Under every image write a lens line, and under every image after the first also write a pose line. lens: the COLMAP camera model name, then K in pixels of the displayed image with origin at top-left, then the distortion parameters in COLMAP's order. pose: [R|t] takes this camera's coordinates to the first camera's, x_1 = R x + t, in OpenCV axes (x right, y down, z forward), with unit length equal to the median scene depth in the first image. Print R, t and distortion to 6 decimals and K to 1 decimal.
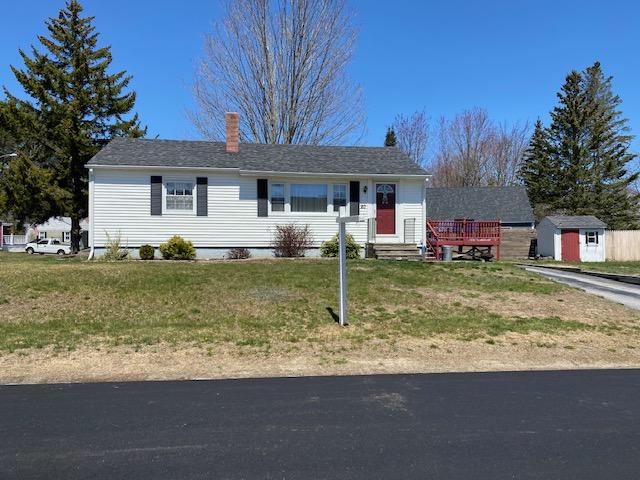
lens RADIAL K [[488.8, 0, 320.0], [0, 488.8, 240.0], [0, 0, 1]] dist [0.191490, -0.000086]
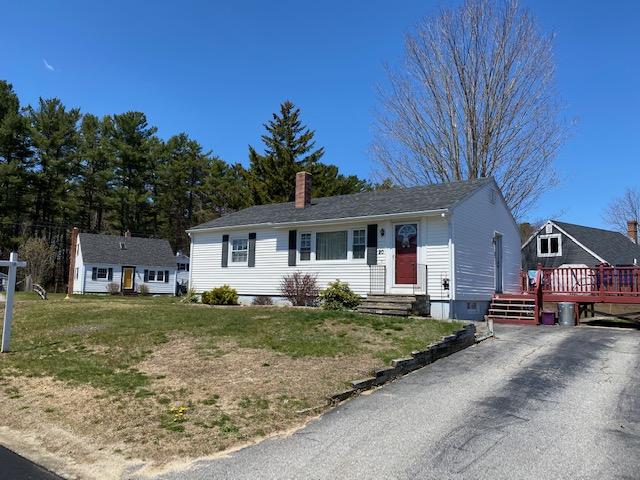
lens RADIAL K [[488.8, 0, 320.0], [0, 488.8, 240.0], [0, 0, 1]] dist [0.191490, -0.000086]
pose [[0.690882, -0.063194, -0.720200, 0.672283], [-0.023486, 0.993685, -0.109721, 0.009939], [0.722586, 0.092719, 0.685035, 0.328308]]
